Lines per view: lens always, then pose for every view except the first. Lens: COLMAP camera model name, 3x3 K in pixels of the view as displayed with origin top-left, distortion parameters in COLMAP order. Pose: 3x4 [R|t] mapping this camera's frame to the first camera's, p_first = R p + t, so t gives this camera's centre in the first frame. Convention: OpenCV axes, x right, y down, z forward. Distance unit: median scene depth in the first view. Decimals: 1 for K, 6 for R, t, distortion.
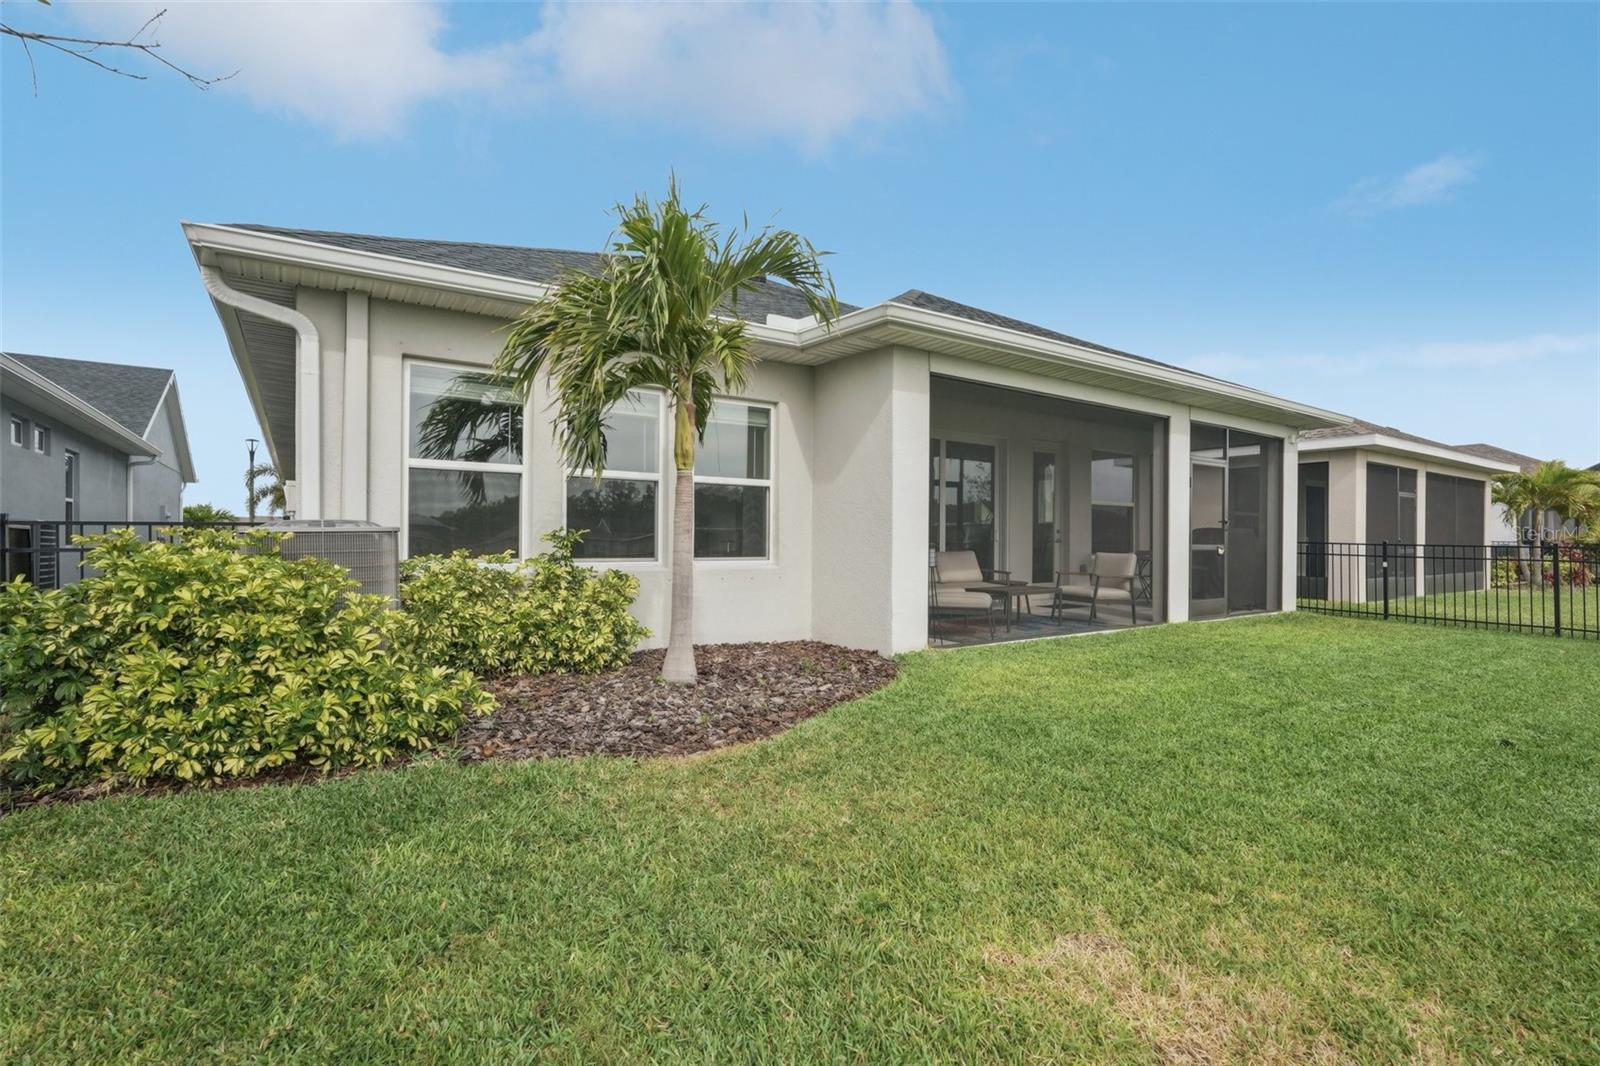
lens RADIAL K [[737.0, 0, 795.7], [0, 737.0, 541.8], [0, 0, 1]] dist [-0.021645, 0.007866]
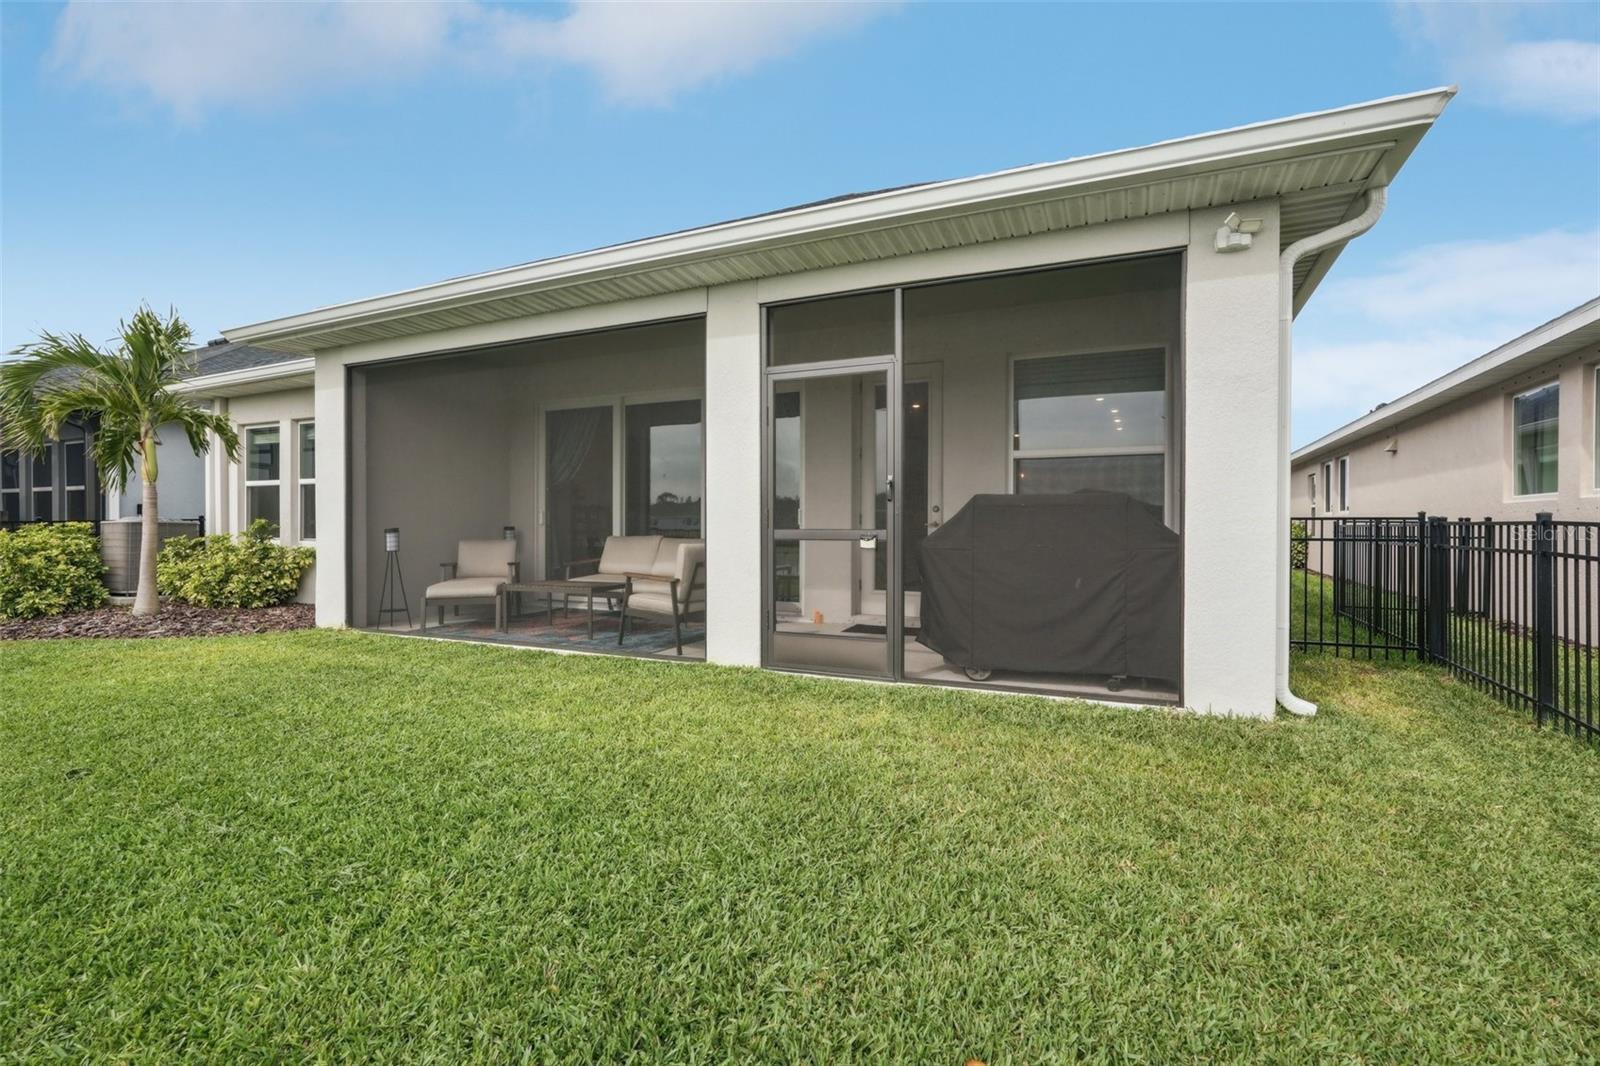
lens RADIAL K [[737.0, 0, 795.7], [0, 737.0, 541.8], [0, 0, 1]] dist [-0.021645, 0.007866]
pose [[0.508218, 0.003573, -0.861221, 1.078198], [-0.009710, 0.999952, -0.001582, 0.014337], [0.861174, 0.009167, 0.508228, 0.779541]]
